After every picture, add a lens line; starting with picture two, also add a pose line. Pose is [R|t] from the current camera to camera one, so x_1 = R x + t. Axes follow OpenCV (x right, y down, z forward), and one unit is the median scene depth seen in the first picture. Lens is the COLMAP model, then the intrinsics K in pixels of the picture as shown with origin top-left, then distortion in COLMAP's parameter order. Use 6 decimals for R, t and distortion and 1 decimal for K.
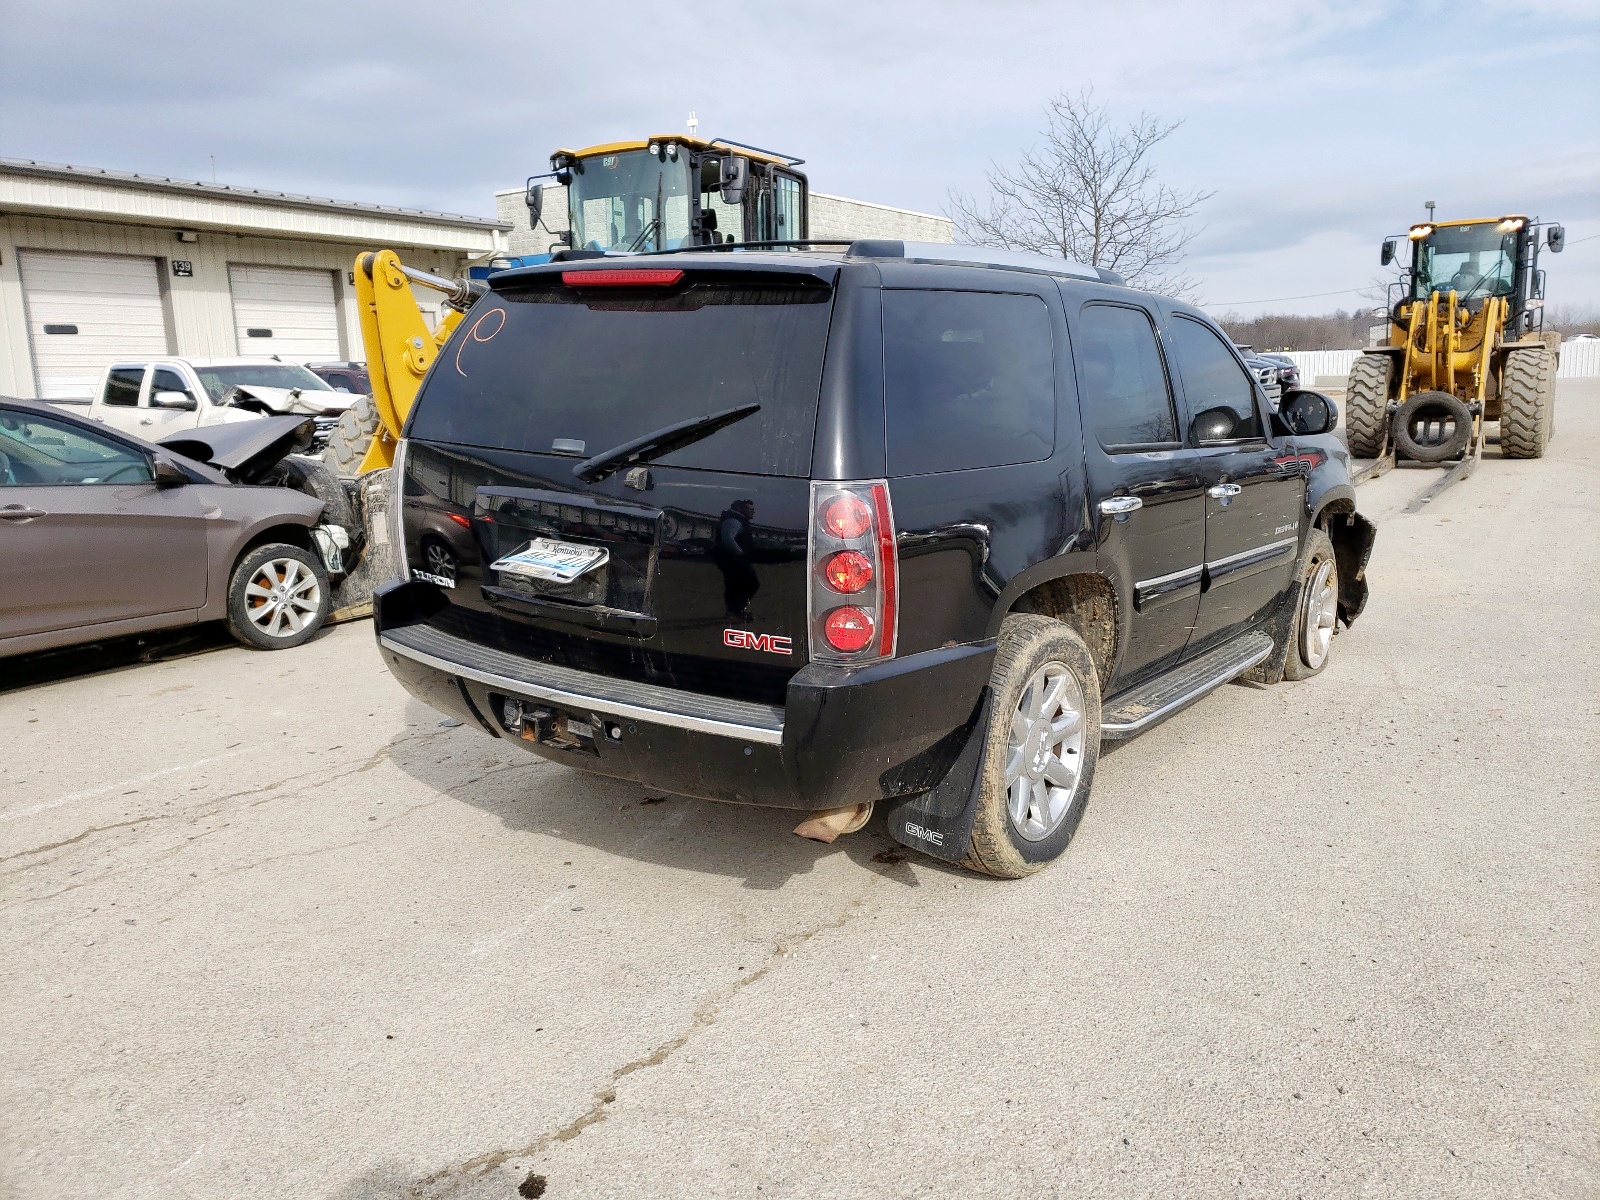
lens RADIAL K [[1215.8, 0, 823.0], [0, 1215.8, 595.0], [0, 0, 1]] dist [-0.096331, 0.047041]
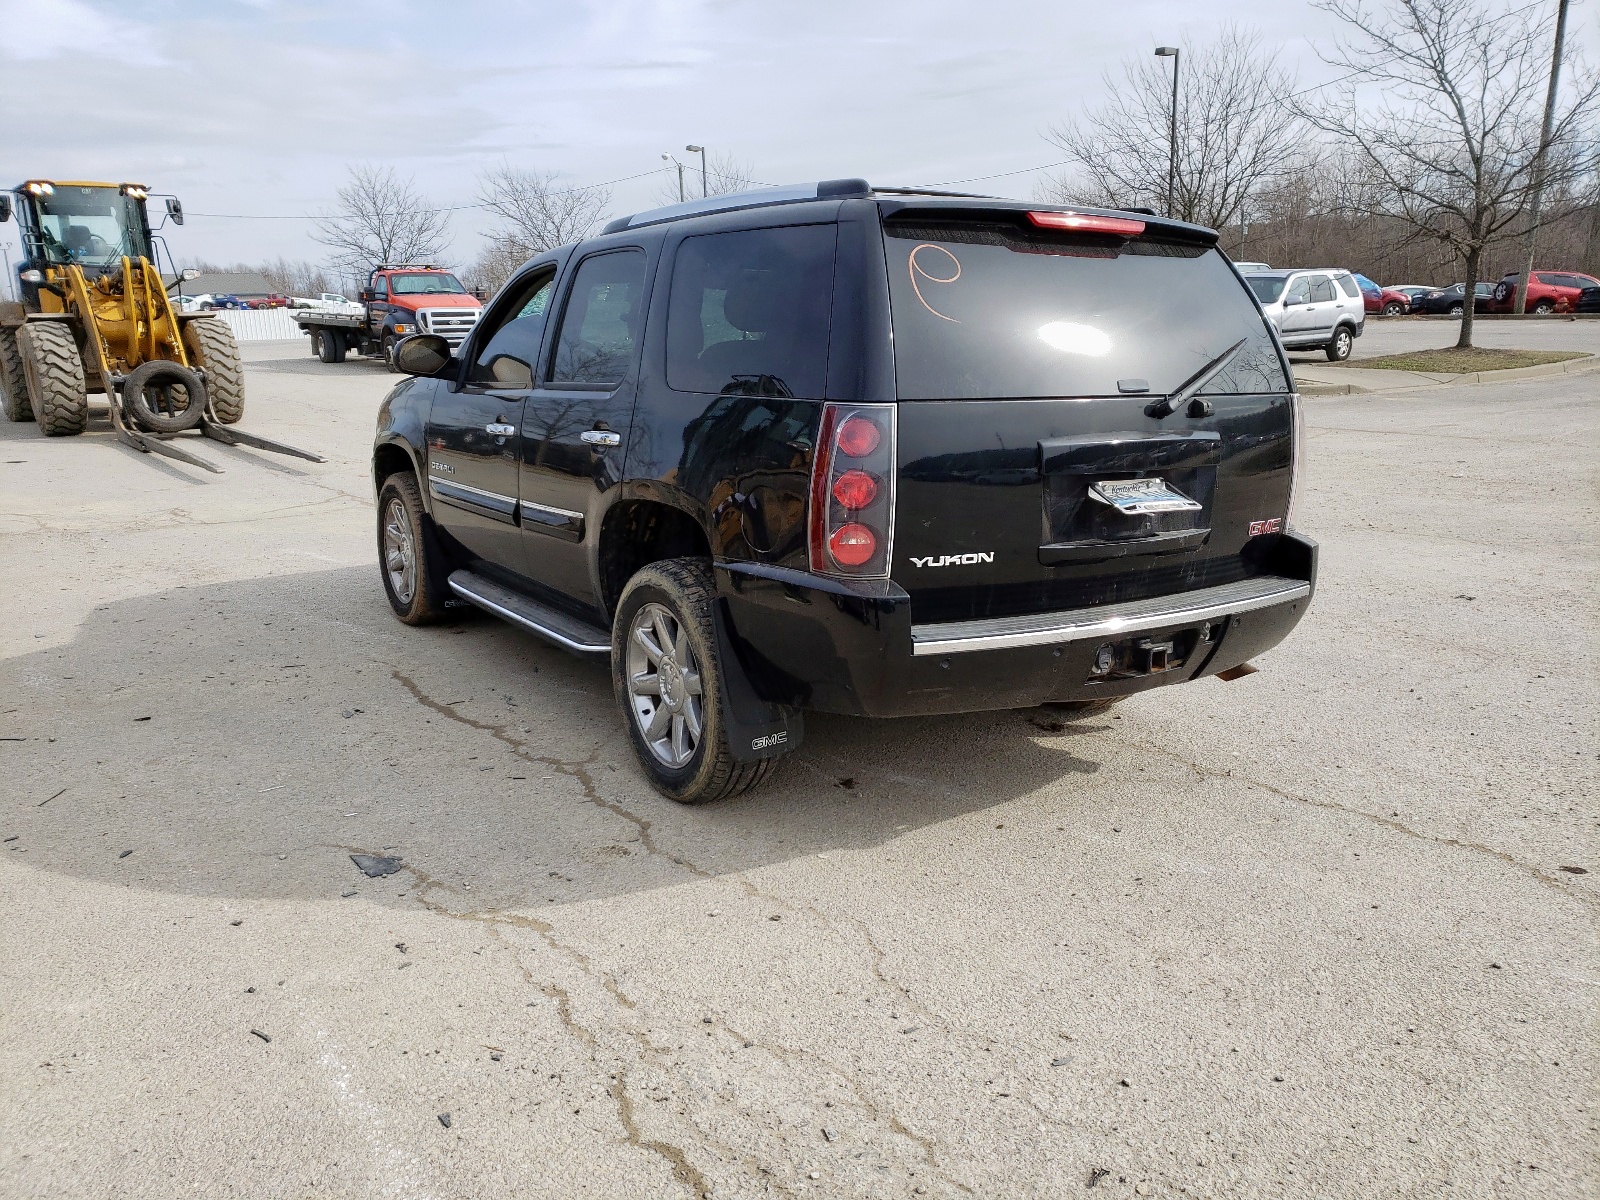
lens RADIAL K [[1215.8, 0, 823.0], [0, 1215.8, 595.0], [0, 0, 1]] dist [-0.096331, 0.047041]
pose [[0.309261, -0.177588, 0.934249, -0.252906], [0.160467, 0.978067, 0.132798, -0.023543], [-0.937341, 0.108846, 0.330975, 0.184201]]
